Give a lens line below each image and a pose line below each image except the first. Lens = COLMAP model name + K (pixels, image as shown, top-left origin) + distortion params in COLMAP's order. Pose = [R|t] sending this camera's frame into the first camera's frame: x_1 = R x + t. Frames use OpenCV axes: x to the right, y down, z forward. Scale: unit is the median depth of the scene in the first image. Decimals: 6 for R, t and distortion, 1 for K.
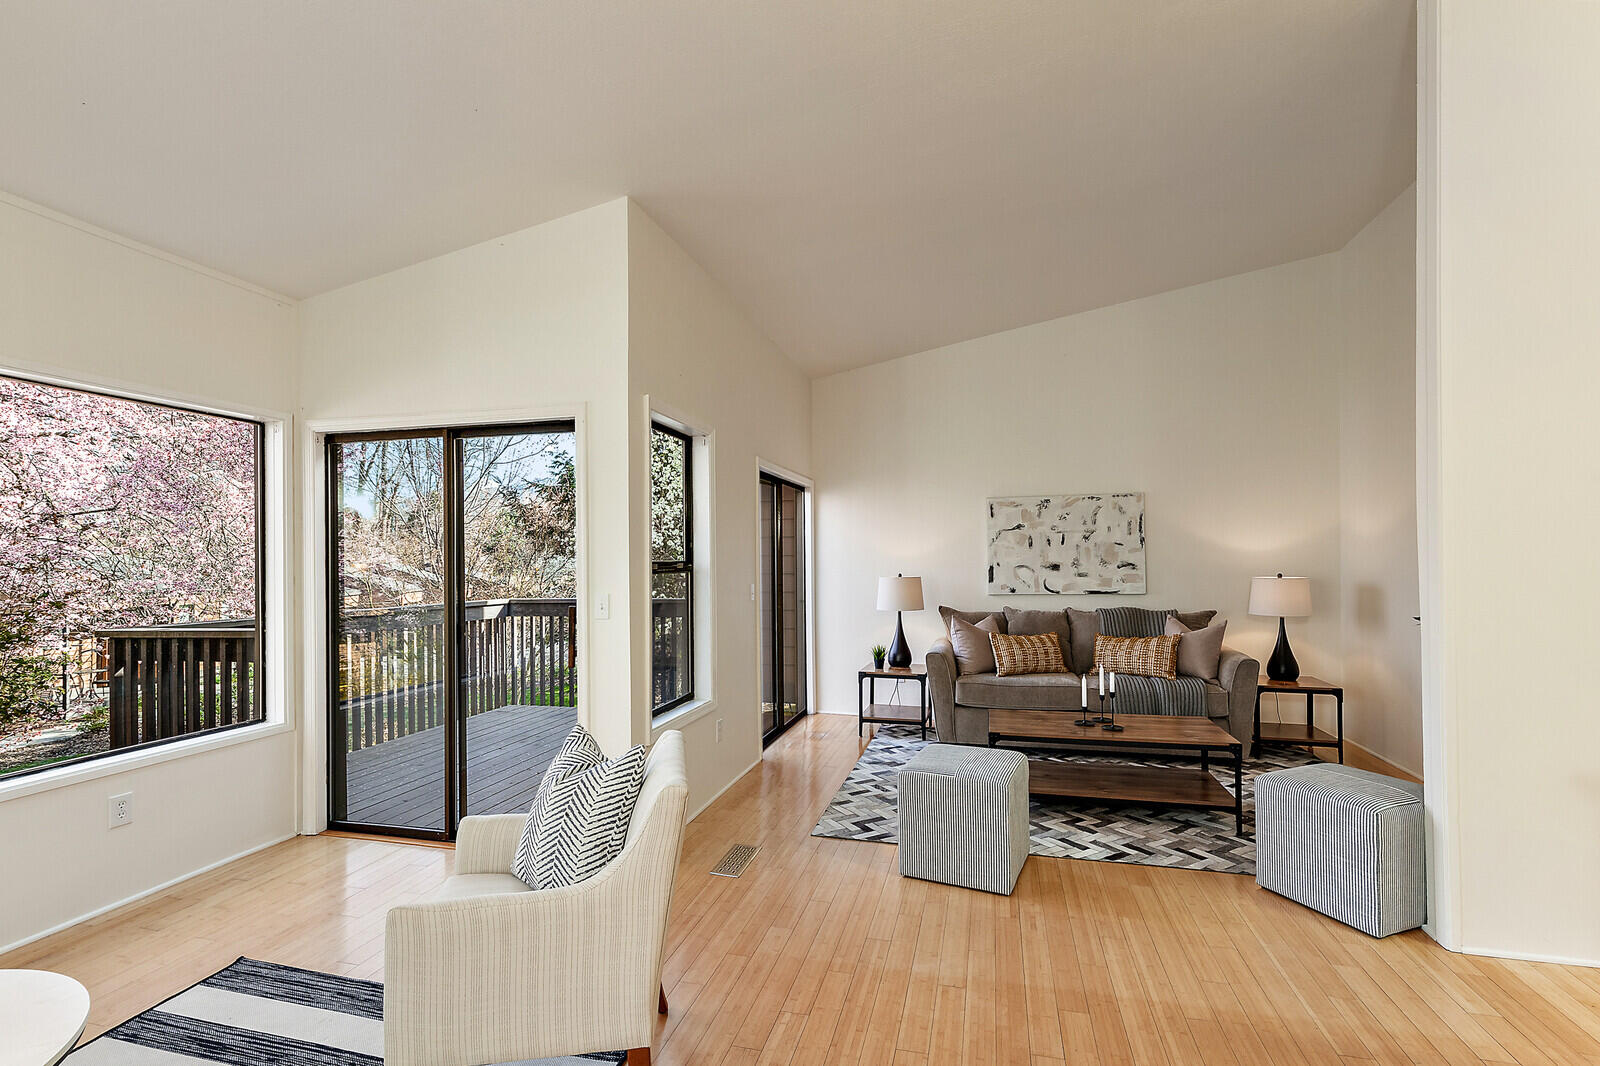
lens RADIAL K [[727.8, 0, 790.7], [0, 727.8, 554.9], [0, 0, 1]] dist [0.007671, -0.002673]
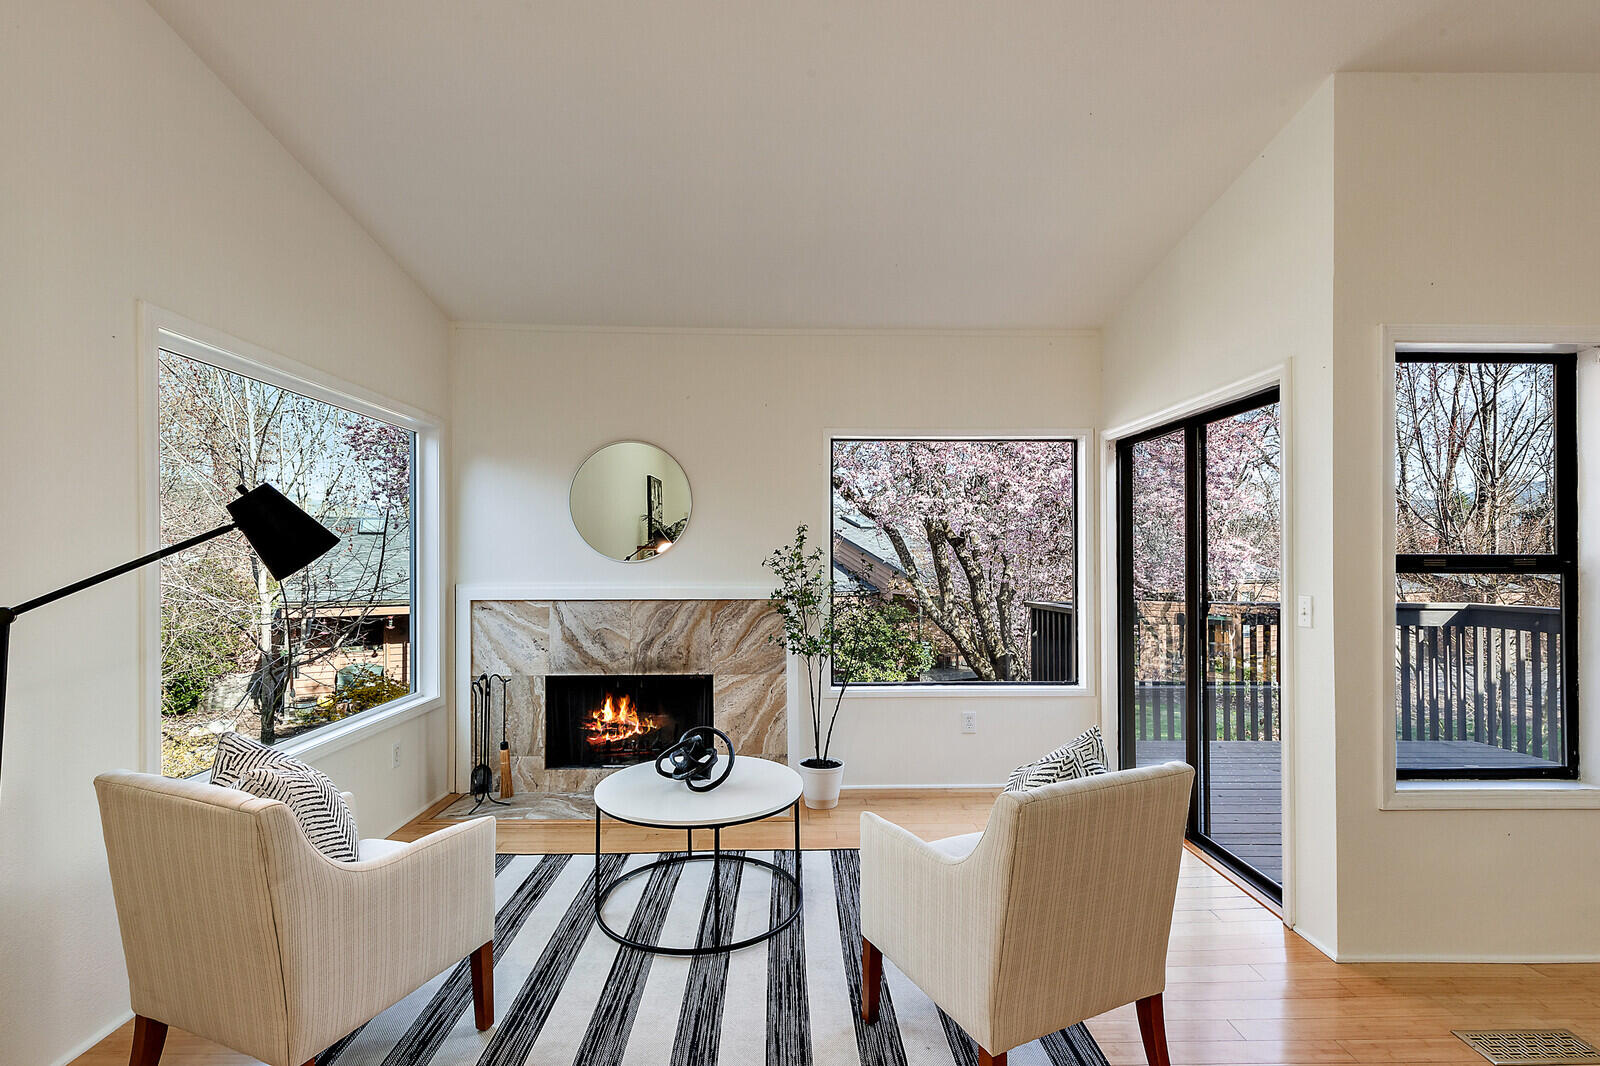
lens RADIAL K [[727.8, 0, 815.5], [0, 727.8, 542.3], [0, 0, 1]] dist [0.007671, -0.002673]
pose [[0.298605, -0.006217, -0.954356, 0.295651], [0.000920, 0.999980, -0.006226, -0.001183], [0.954376, 0.000981, 0.298605, 0.209531]]
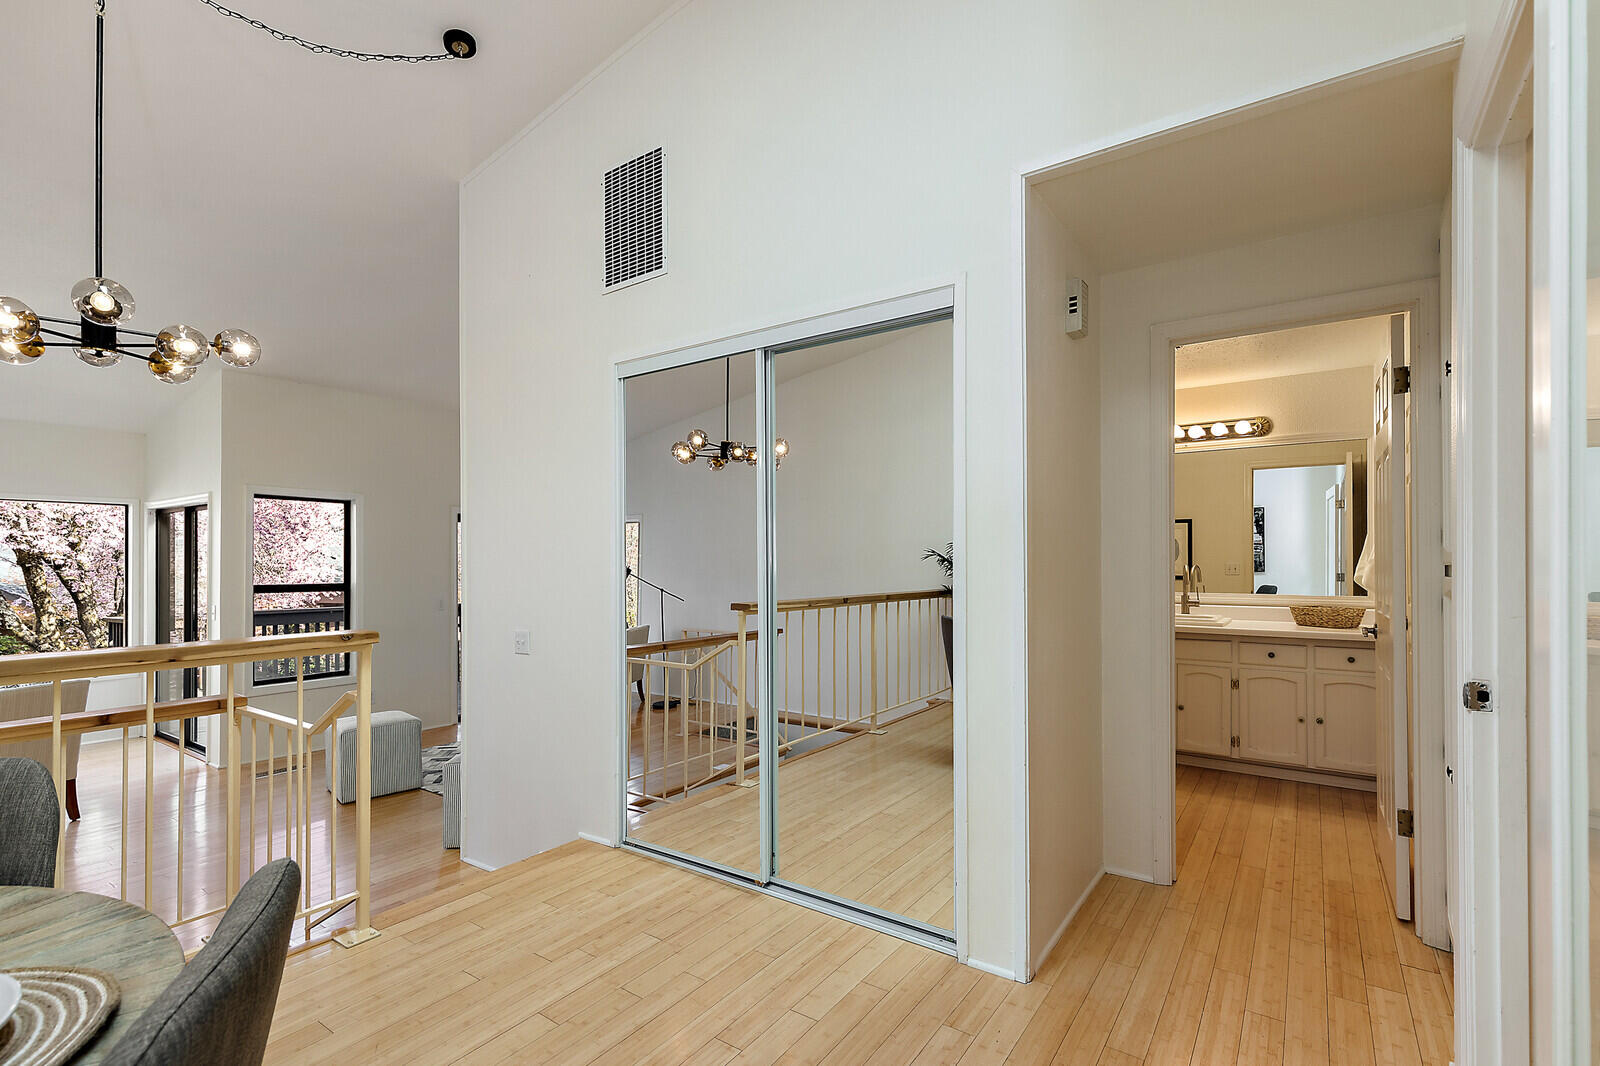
lens RADIAL K [[727.8, 0, 795.4], [0, 727.8, 559.2], [0, 0, 1]] dist [0.007671, -0.002673]
pose [[0.939298, 0.007919, -0.343010, 1.372143], [-0.007656, 0.999968, 0.002121, -0.060184], [0.343016, 0.000634, 0.939329, -0.118185]]
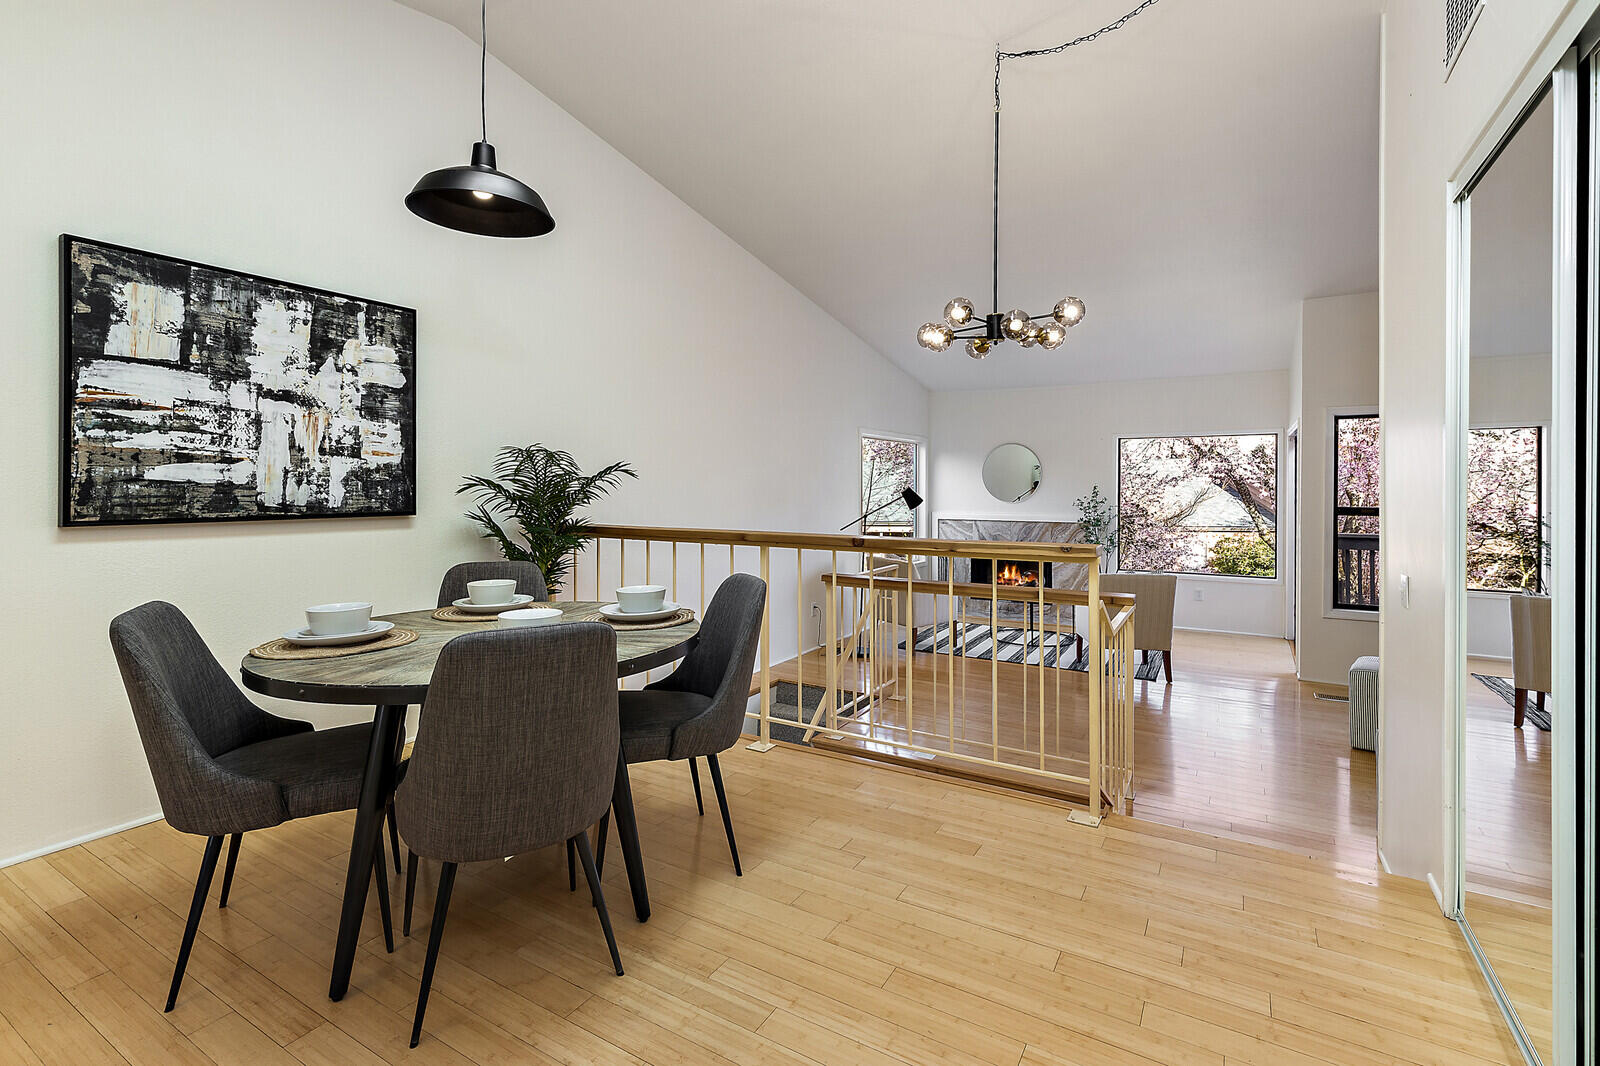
lens RADIAL K [[727.8, 0, 807.8], [0, 727.8, 487.5], [0, 0, 1]] dist [0.007671, -0.002673]
pose [[-0.264002, 0.013606, -0.964426, 1.543684], [0.004960, 0.999906, 0.012748, -0.059676], [0.964509, -0.001418, -0.264044, 0.261762]]
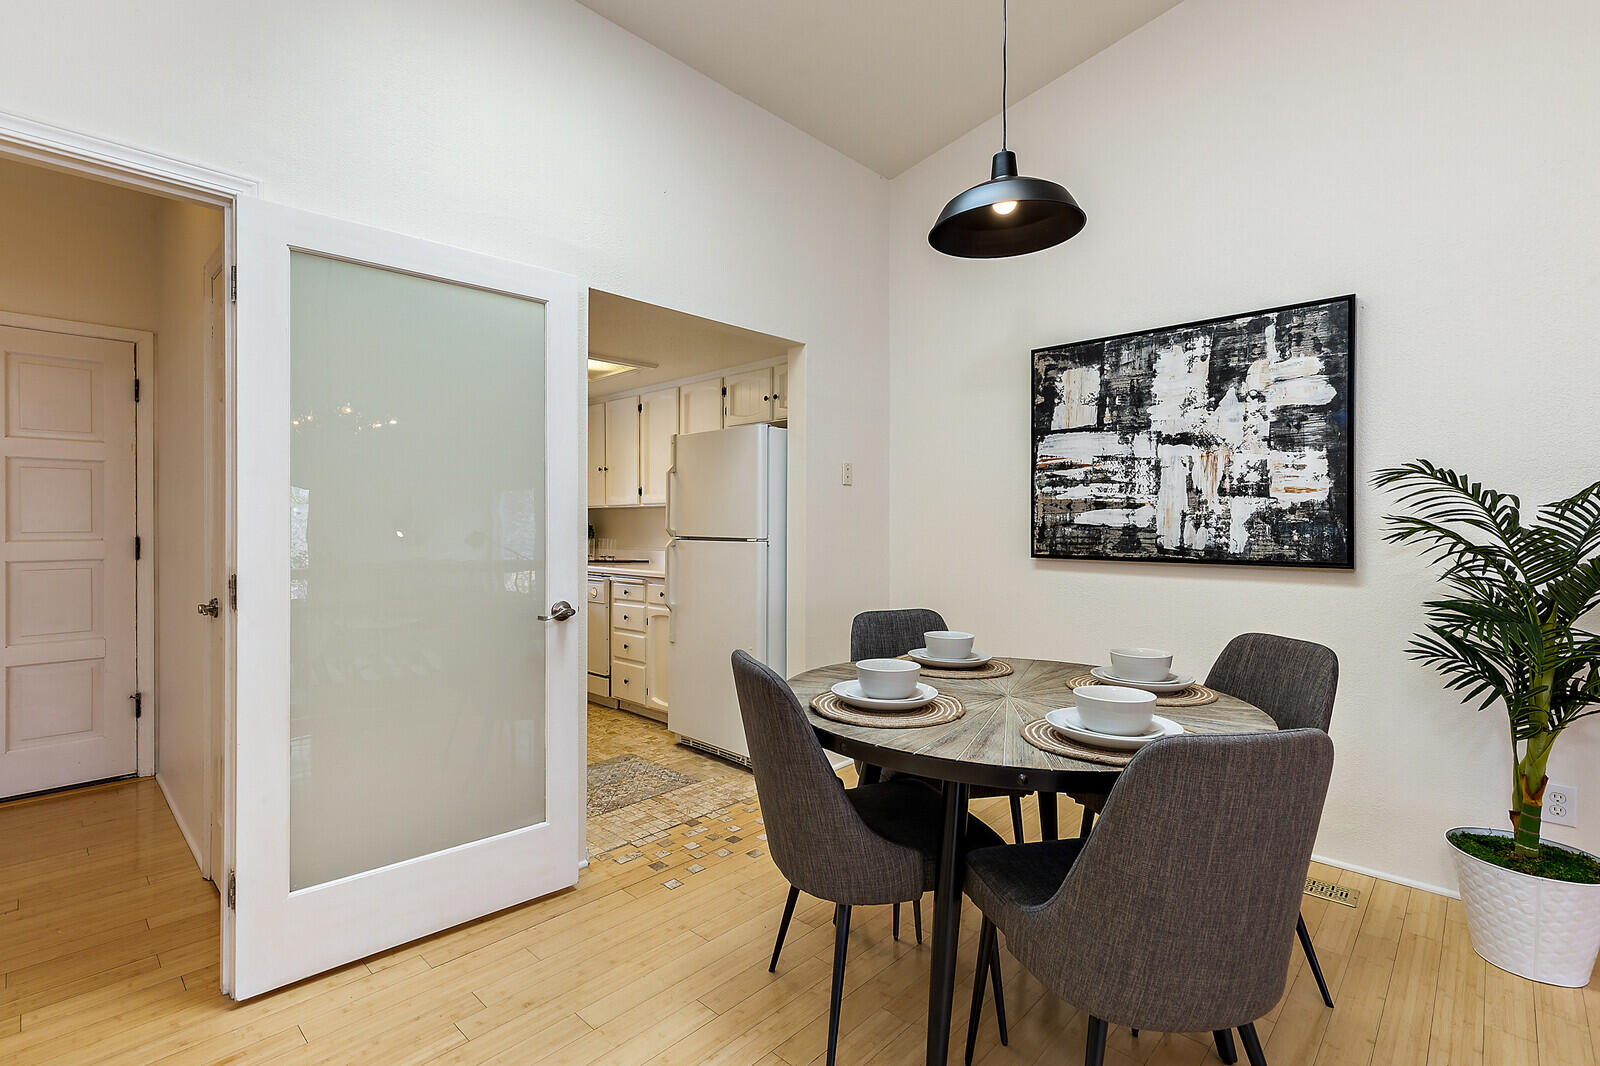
lens RADIAL K [[727.8, 0, 797.4], [0, 727.8, 525.9], [0, 0, 1]] dist [0.007671, -0.002673]
pose [[-0.881411, 0.011051, 0.472222, 0.953957], [0.009655, 0.999939, -0.005379, -0.057547], [-0.472252, -0.000182, -0.881463, 0.389781]]
